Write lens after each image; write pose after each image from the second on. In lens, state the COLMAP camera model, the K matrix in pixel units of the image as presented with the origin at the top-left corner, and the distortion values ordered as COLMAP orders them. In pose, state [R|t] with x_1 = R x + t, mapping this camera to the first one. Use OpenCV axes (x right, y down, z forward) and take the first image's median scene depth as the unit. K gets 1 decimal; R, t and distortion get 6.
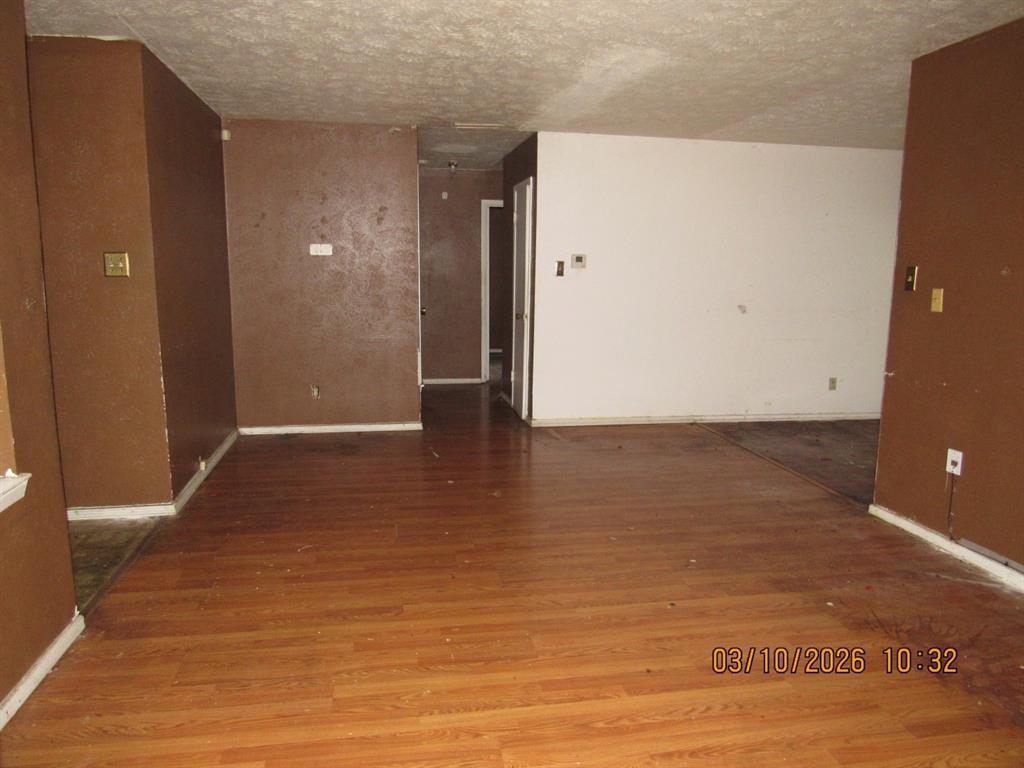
lens RADIAL K [[728.7, 0, 507.7], [0, 728.7, 385.3], [0, 0, 1]] dist [-0.030298, 0.006782]
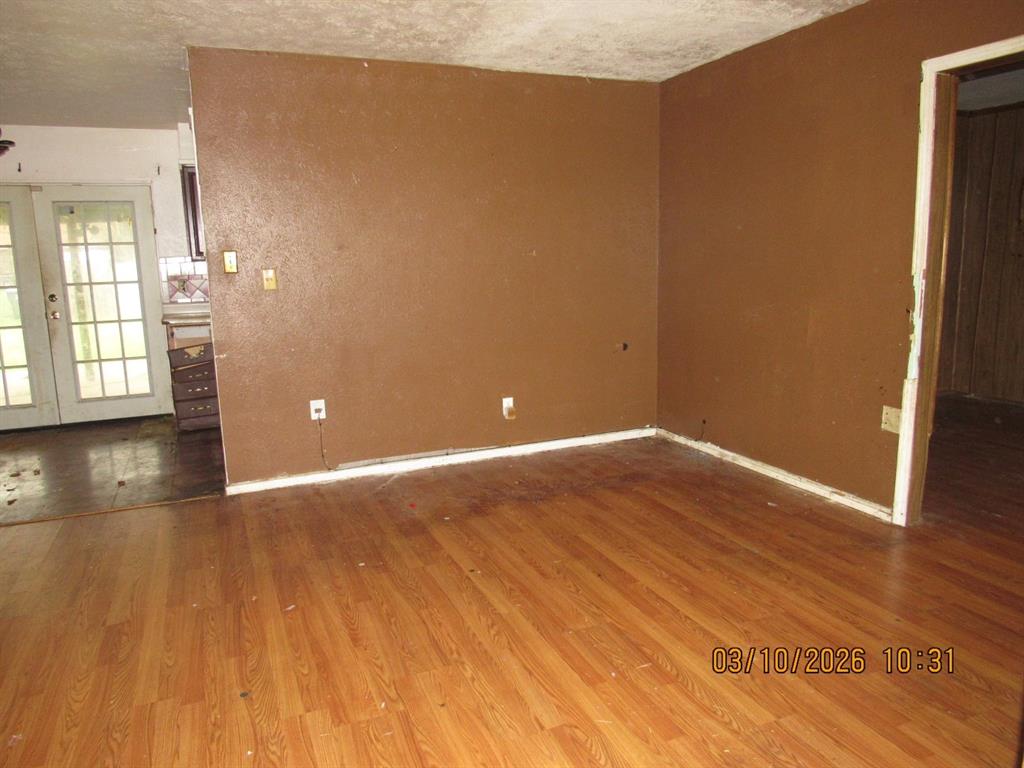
lens RADIAL K [[728.7, 0, 510.2], [0, 728.7, 382.2], [0, 0, 1]] dist [-0.030298, 0.006782]
pose [[-0.217101, -0.179945, 0.959420, -0.684023], [0.179313, 0.958786, 0.220401, -0.165734], [-0.959539, 0.219885, -0.175887, 0.987325]]
